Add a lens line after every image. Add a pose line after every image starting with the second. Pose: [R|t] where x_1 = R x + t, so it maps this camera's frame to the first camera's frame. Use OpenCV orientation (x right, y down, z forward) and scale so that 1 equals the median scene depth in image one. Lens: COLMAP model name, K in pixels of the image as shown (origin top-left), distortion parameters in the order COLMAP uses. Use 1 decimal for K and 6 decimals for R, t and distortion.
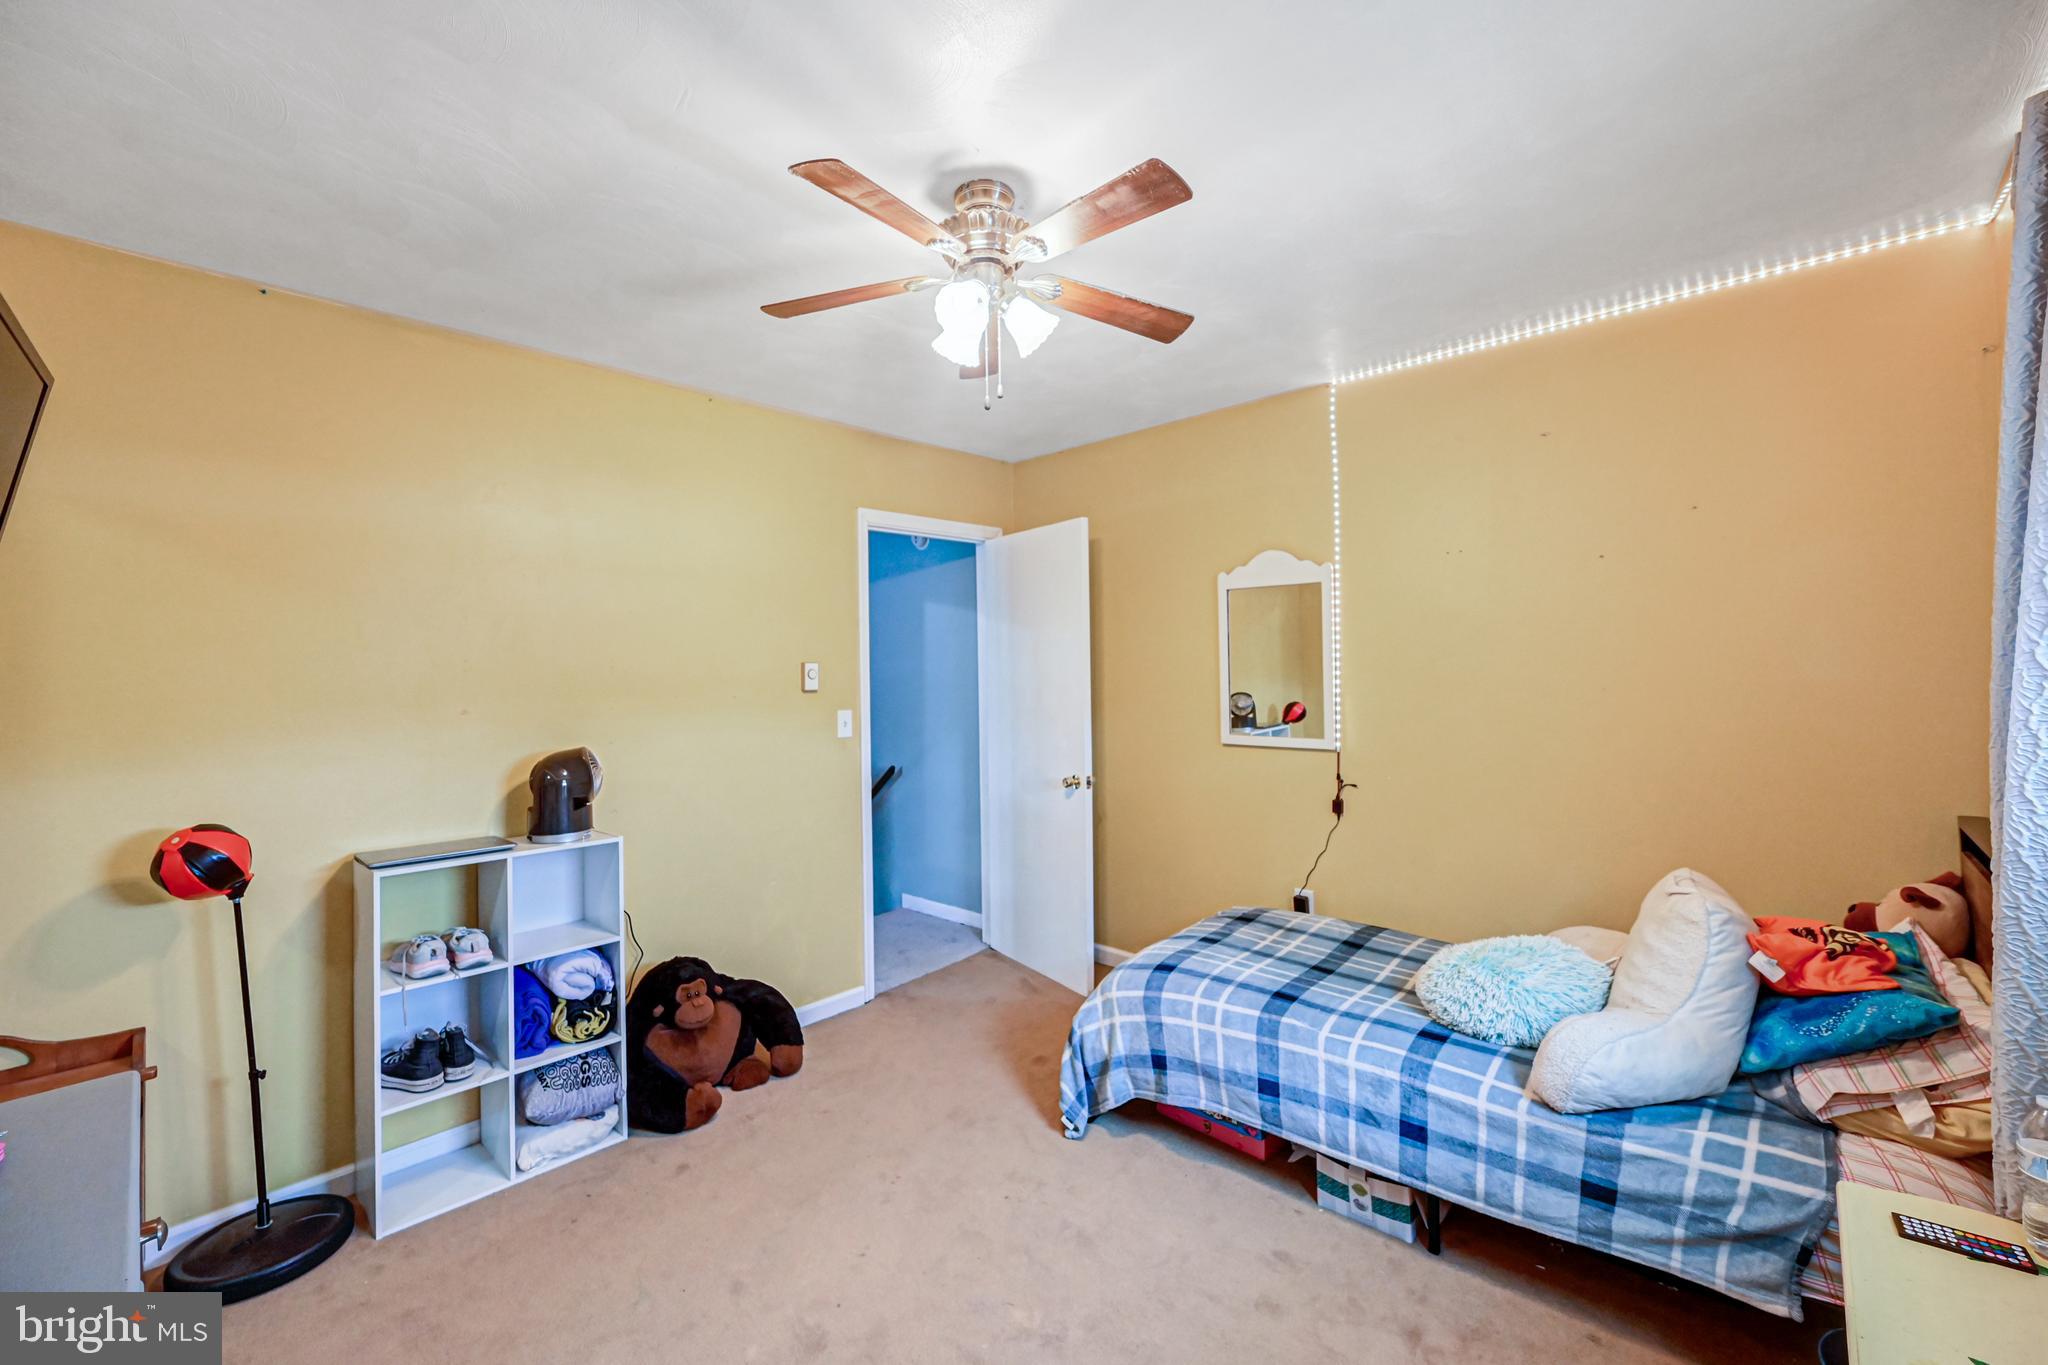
lens RADIAL K [[834.6, 0, 1024.0], [0, 834.6, 682.5], [0, 0, 1]] dist [-0.001832, -0.000061]
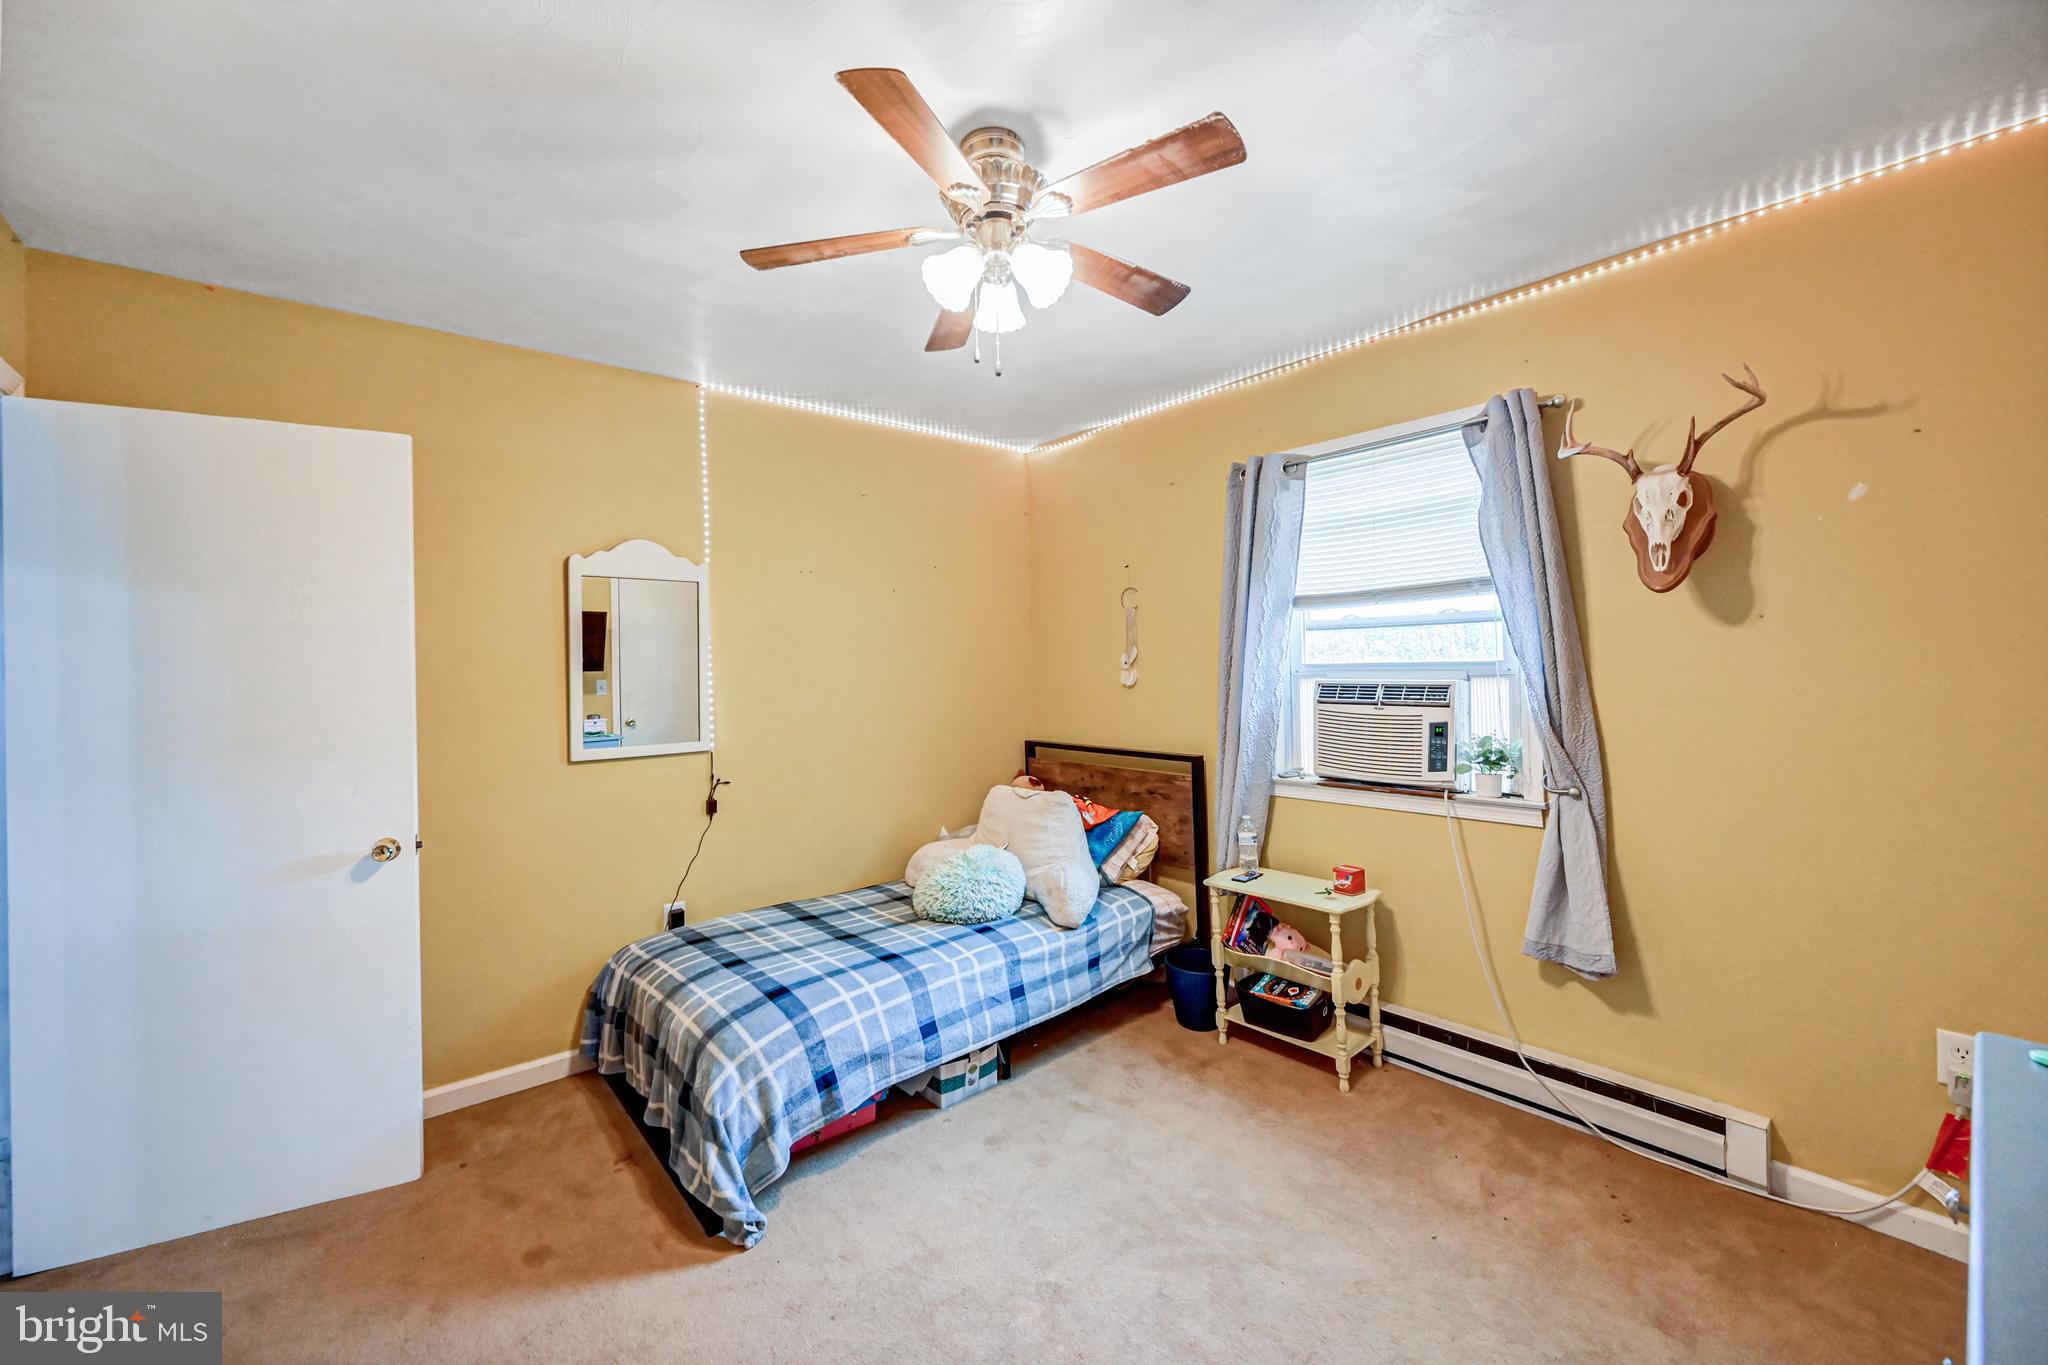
lens RADIAL K [[816.1, 0, 1021.2], [0, 816.1, 680.1], [0, 0, 1]] dist [0.000929, 0.000018]
pose [[0.114176, -0.003563, 0.993454, -0.754089], [0.032919, 0.999458, -0.000199, 0.011510], [-0.992915, 0.032727, 0.114231, 0.689032]]
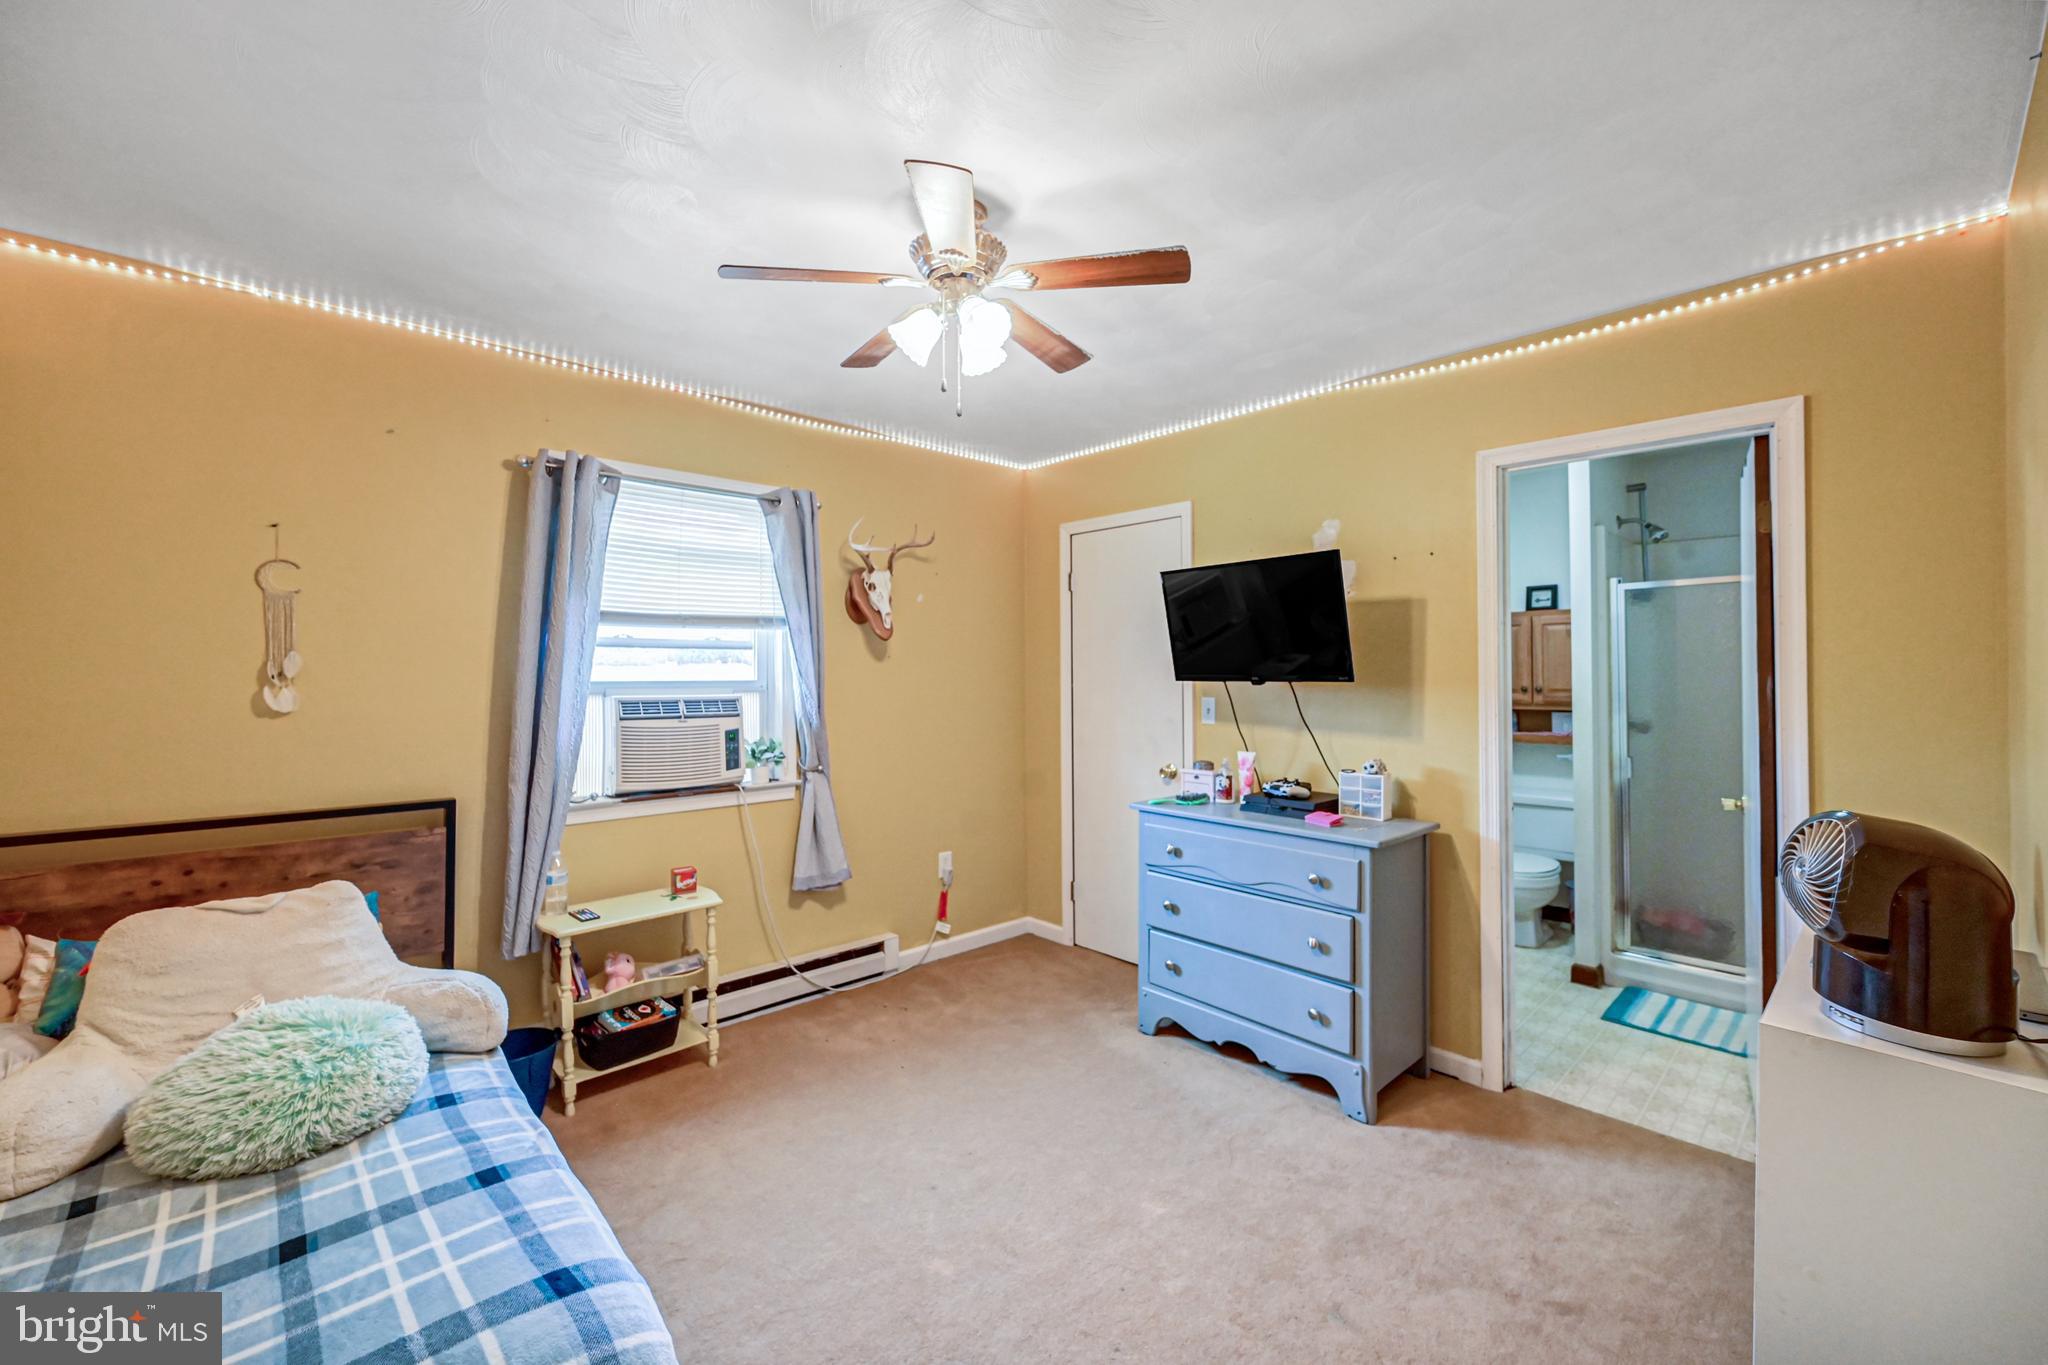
lens RADIAL K [[813.2, 0, 1028.3], [0, 813.2, 689.2], [0, 0, 1]] dist [-0.002186, 0.000087]
pose [[-0.997912, 0.017487, 0.062181, -0.149503], [0.019407, 0.999349, 0.030411, -0.011669], [-0.061608, 0.031554, -0.997601, 1.593188]]
